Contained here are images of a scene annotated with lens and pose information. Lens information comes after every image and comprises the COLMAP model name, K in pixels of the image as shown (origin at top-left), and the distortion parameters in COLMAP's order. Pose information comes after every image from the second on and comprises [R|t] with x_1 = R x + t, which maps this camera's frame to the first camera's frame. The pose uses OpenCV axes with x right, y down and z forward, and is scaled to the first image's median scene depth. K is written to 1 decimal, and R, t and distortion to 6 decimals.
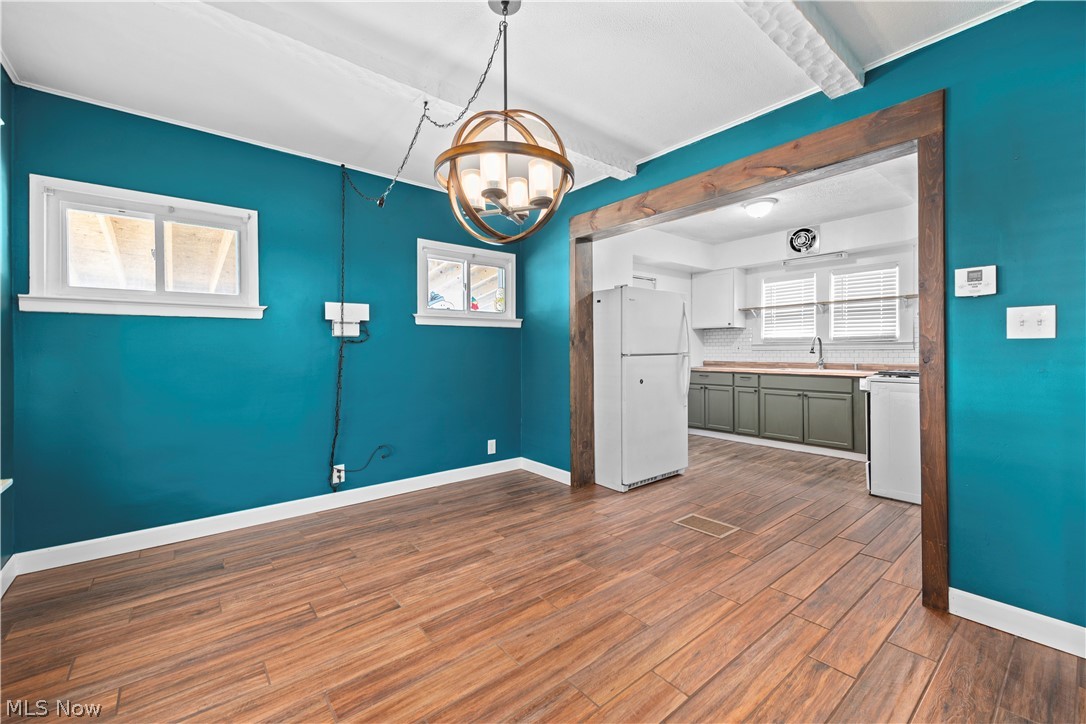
lens RADIAL K [[445.8, 0, 536.0], [0, 445.8, 348.5], [0, 0, 1]] dist [0.002647, 0.000046]
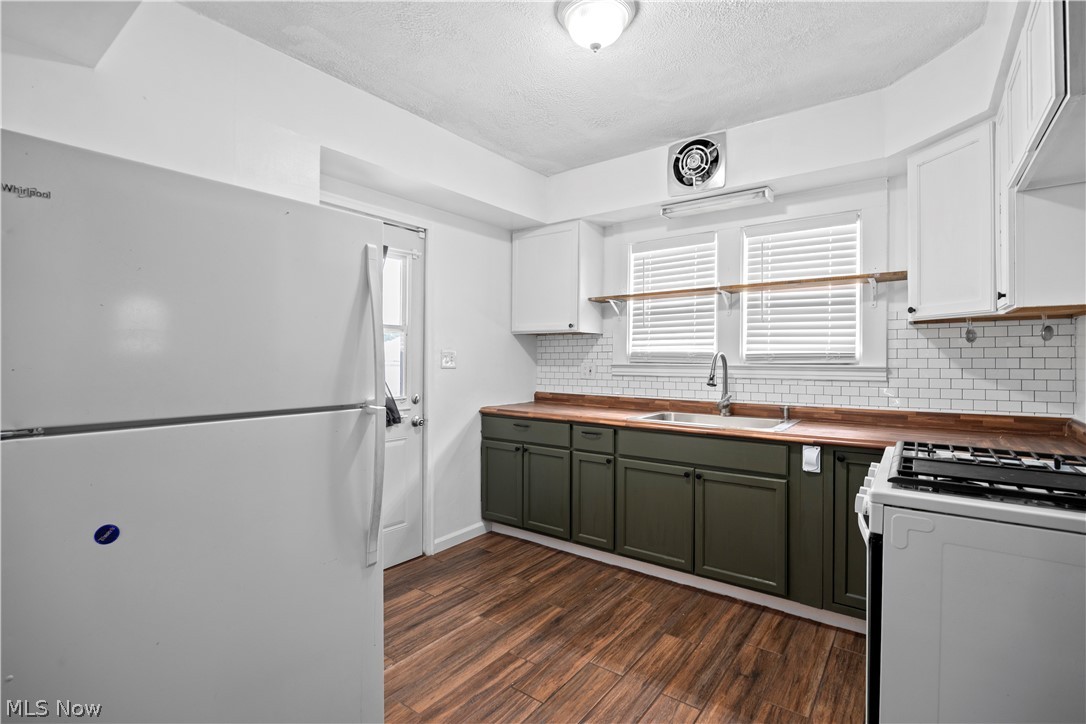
lens RADIAL K [[511.4, 0, 541.0], [0, 511.4, 355.1], [0, 0, 1]] dist [-0.024393, 0.000096]
pose [[0.970182, 0.008030, 0.242245, 0.452168], [-0.008043, 0.999967, -0.000935, -0.034468], [-0.242244, -0.001042, 0.970215, 0.754584]]
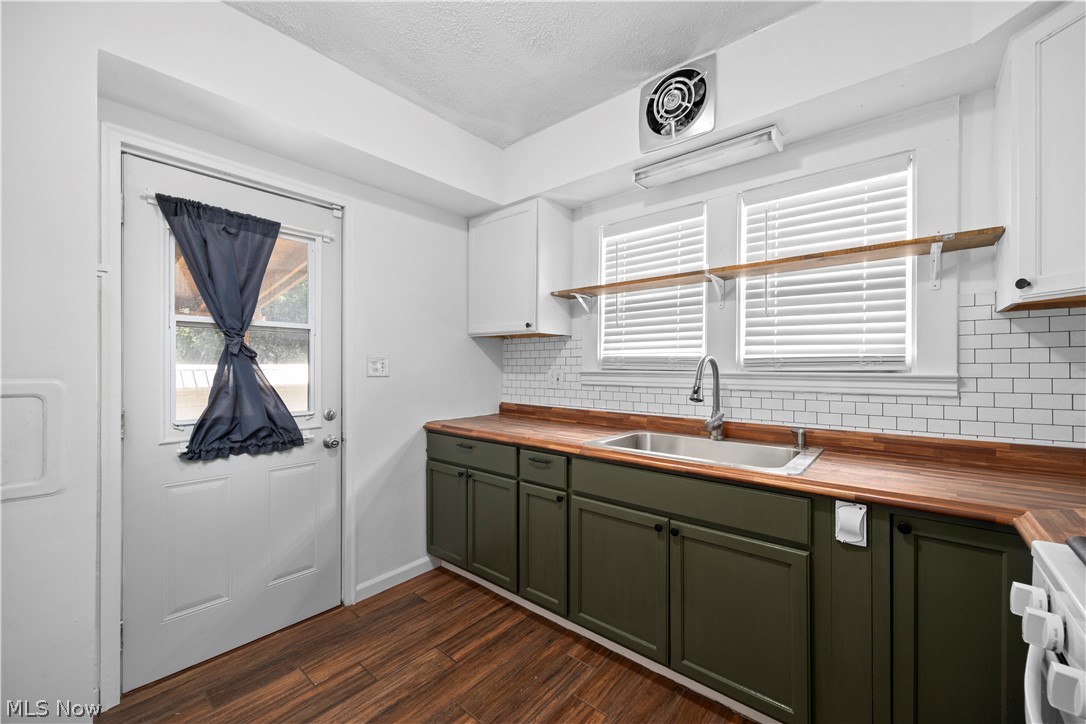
lens RADIAL K [[436.5, 0, 543.0], [0, 436.5, 362.0], [0, 0, 1]] dist [-0.000713, -0.000406]
pose [[0.981991, 0.007007, 0.188798, 0.655317], [-0.006732, 0.999975, -0.002097, -0.031973], [-0.188808, 0.000788, 0.982014, 1.028606]]
